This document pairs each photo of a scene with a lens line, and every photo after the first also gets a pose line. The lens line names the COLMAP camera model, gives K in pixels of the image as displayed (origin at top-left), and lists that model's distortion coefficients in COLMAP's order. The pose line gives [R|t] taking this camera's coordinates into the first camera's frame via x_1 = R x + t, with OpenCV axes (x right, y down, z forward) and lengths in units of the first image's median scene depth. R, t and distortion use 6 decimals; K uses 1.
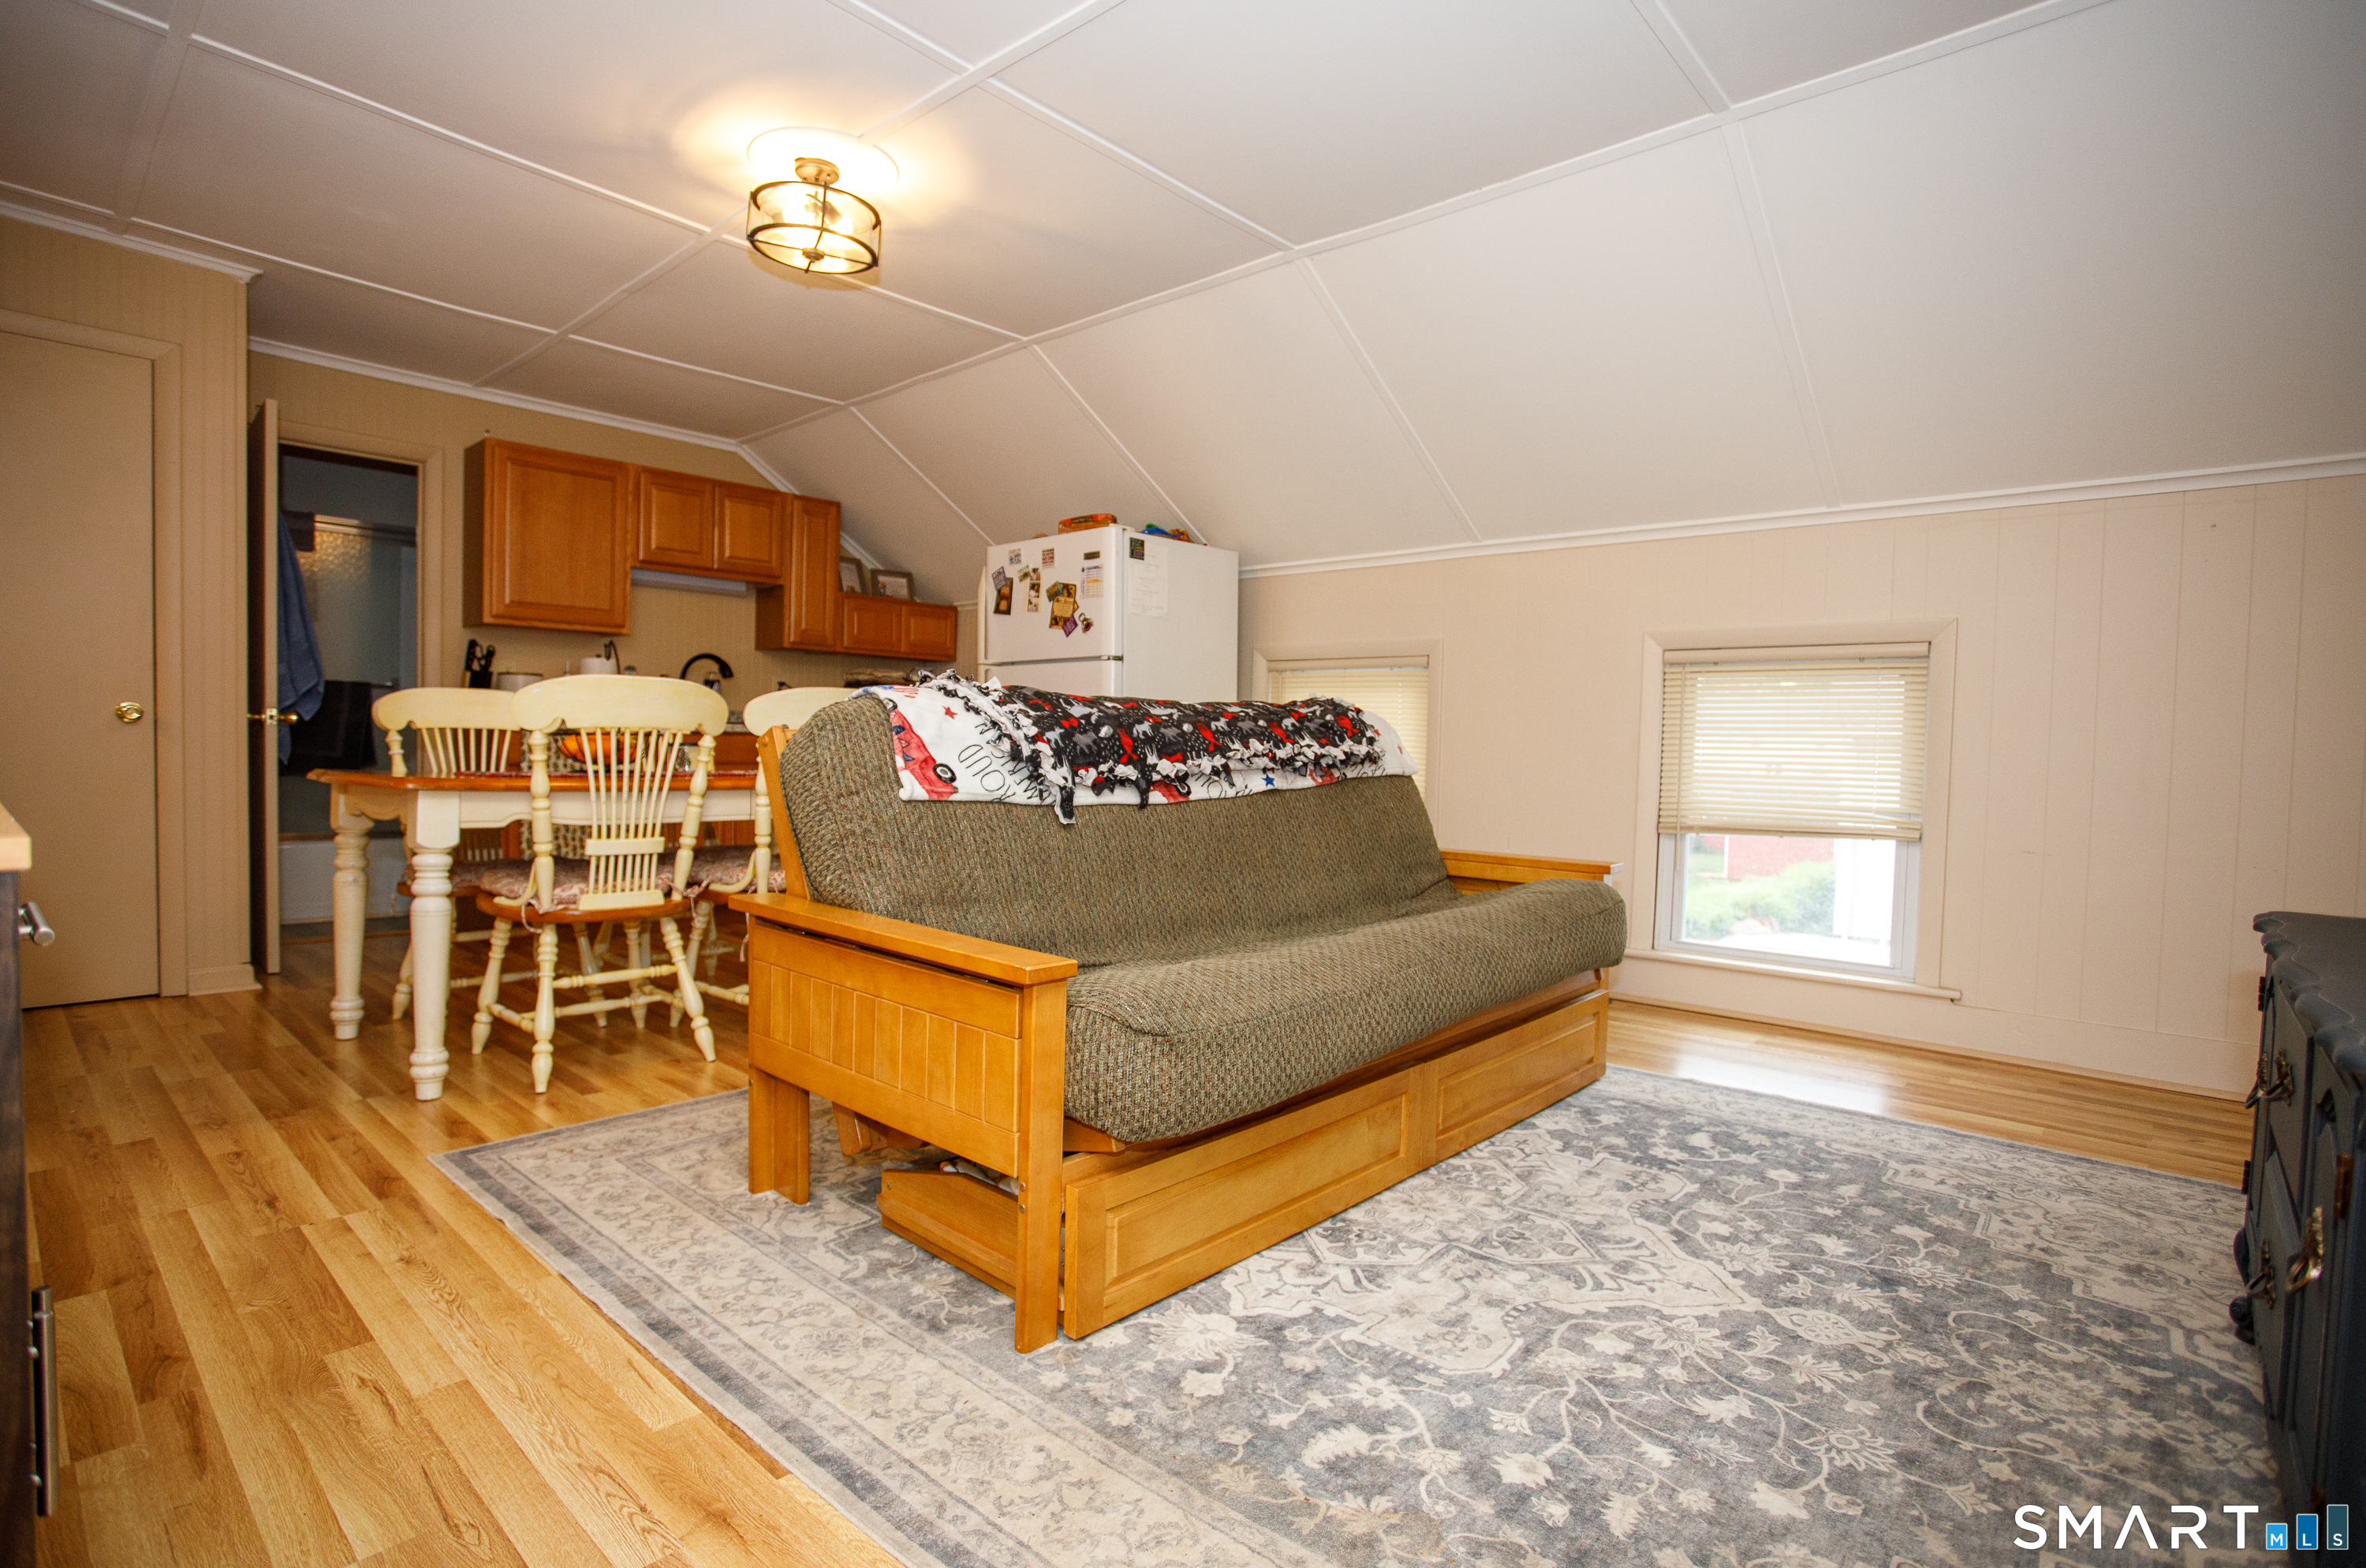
lens RADIAL K [[1132.4, 0, 1188.8], [0, 1132.4, 781.0], [0, 0, 1]] dist [-0.002883, -0.000651]
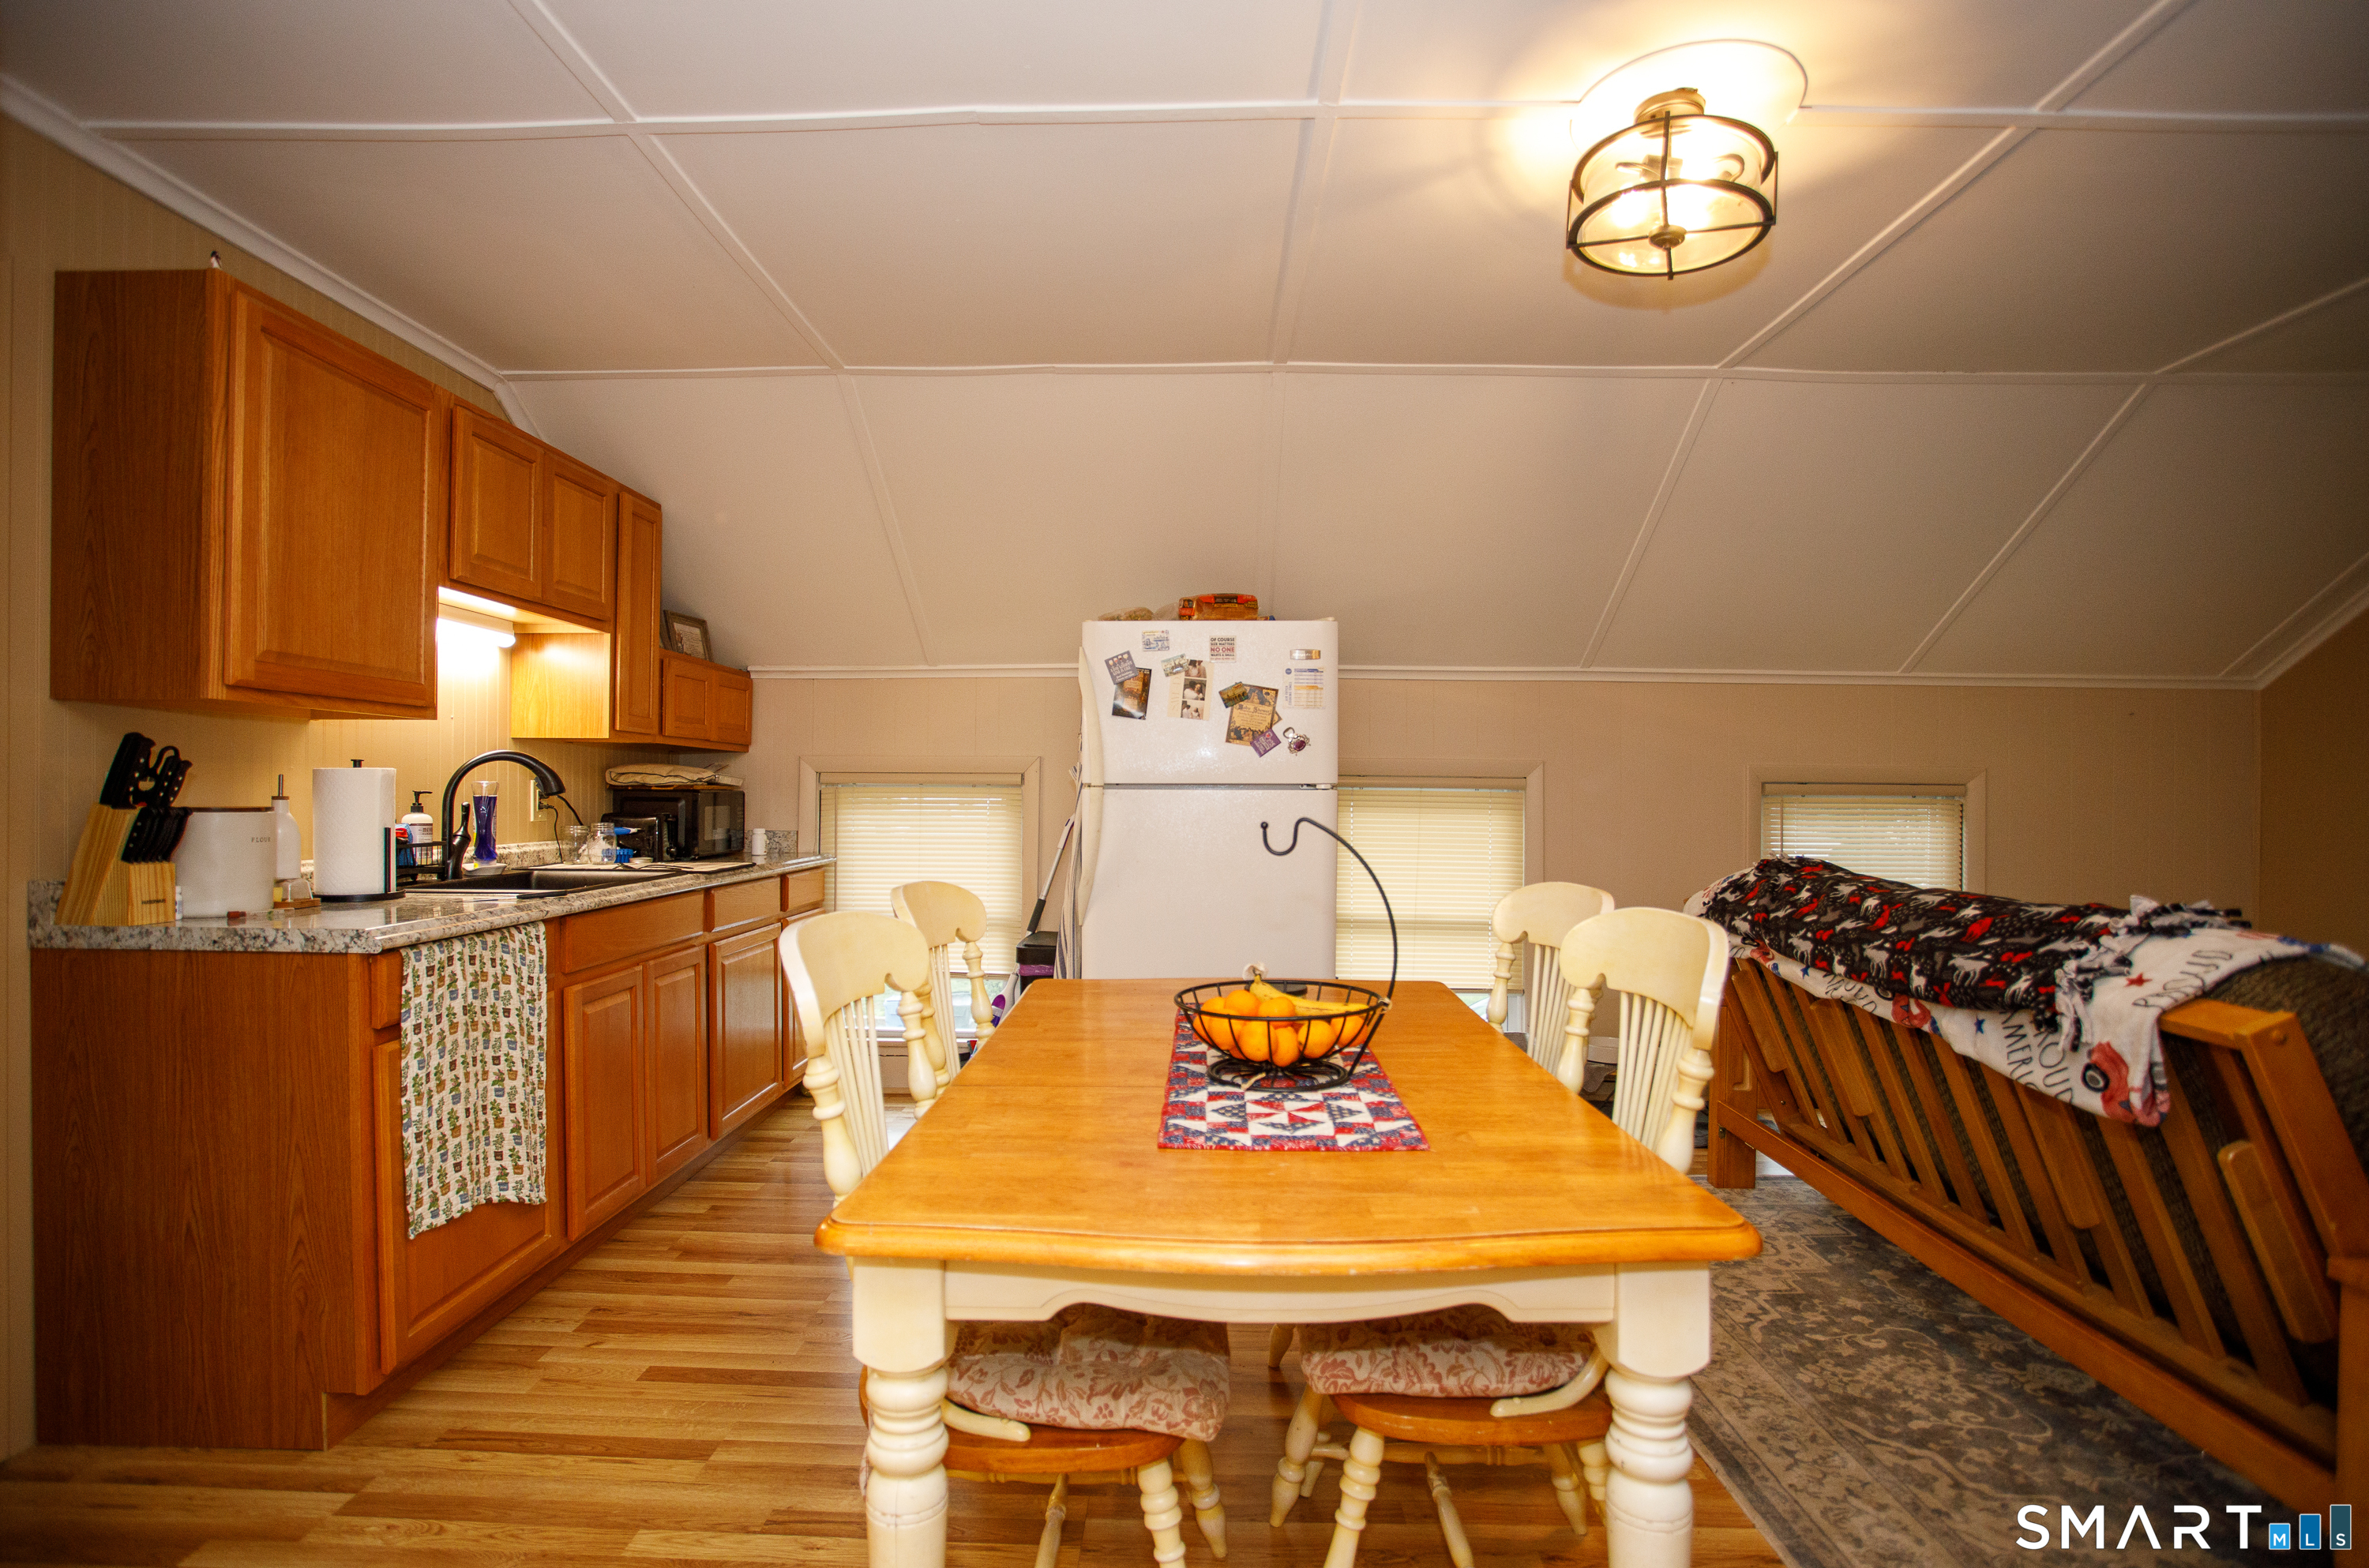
lens RADIAL K [[1133.7, 0, 1170.9], [0, 1133.7, 791.5], [0, 0, 1]] dist [-0.002883, -0.000651]
pose [[0.775726, -0.004450, 0.631054, -0.607707], [0.024233, 0.999448, -0.022740, -0.084511], [-0.630604, 0.032933, 0.775406, 0.433422]]
